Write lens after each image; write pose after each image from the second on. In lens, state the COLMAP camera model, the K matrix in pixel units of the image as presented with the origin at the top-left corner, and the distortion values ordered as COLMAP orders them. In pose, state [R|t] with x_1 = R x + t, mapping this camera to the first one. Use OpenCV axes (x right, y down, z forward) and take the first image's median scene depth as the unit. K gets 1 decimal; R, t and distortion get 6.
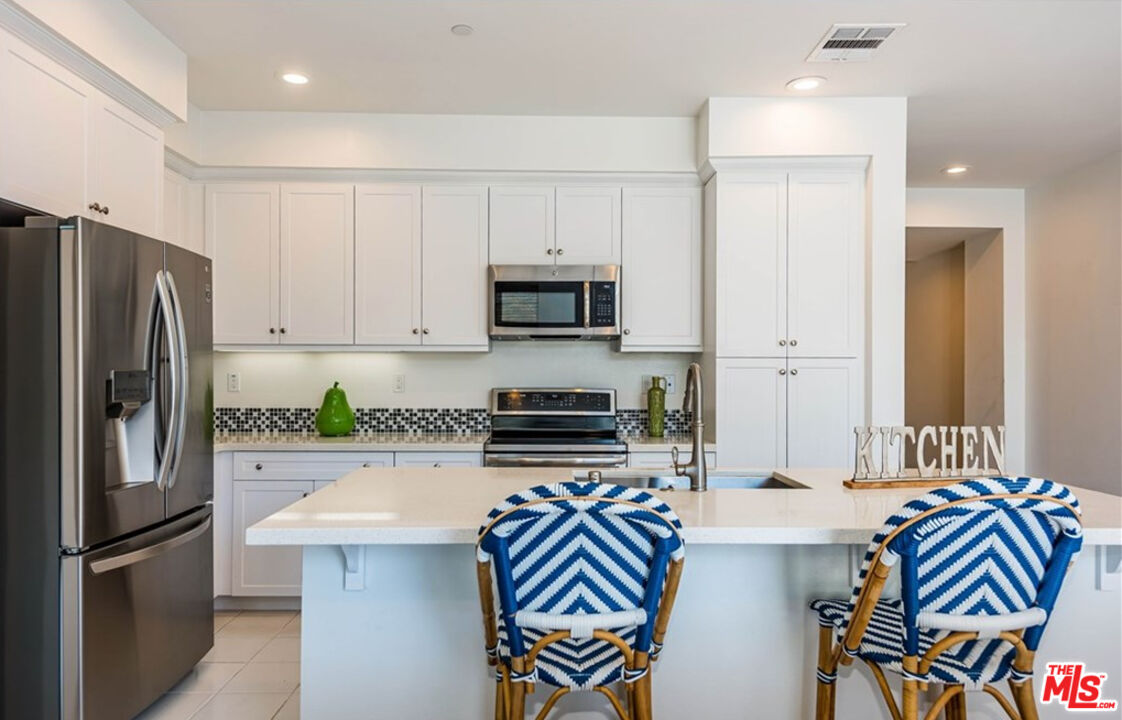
lens RADIAL K [[670.6, 0, 569.0], [0, 670.6, 349.1], [0, 0, 1]] dist [0.024166, 0.000178]
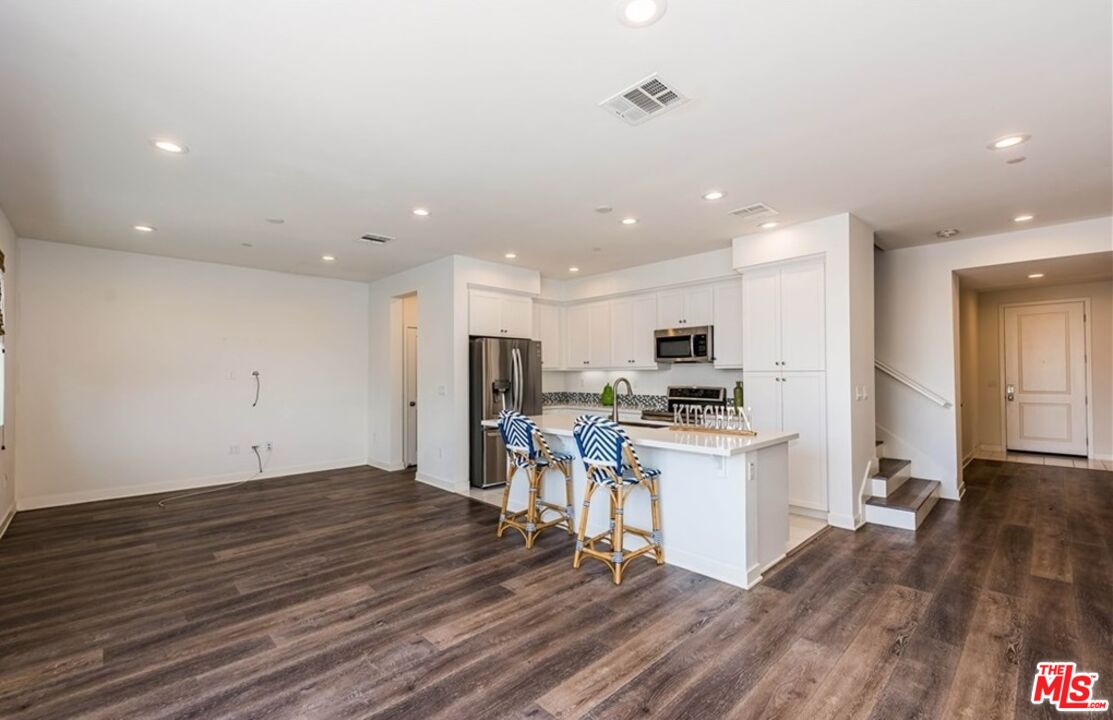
lens RADIAL K [[482.8, 0, 554.6], [0, 482.8, 362.8], [0, 0, 1]] dist [0.007096, -0.001059]
pose [[0.682932, -0.023138, -0.730115, 0.810148], [0.025326, 0.999647, -0.007990, -0.013940], [0.730042, -0.013034, 0.683278, -0.326656]]
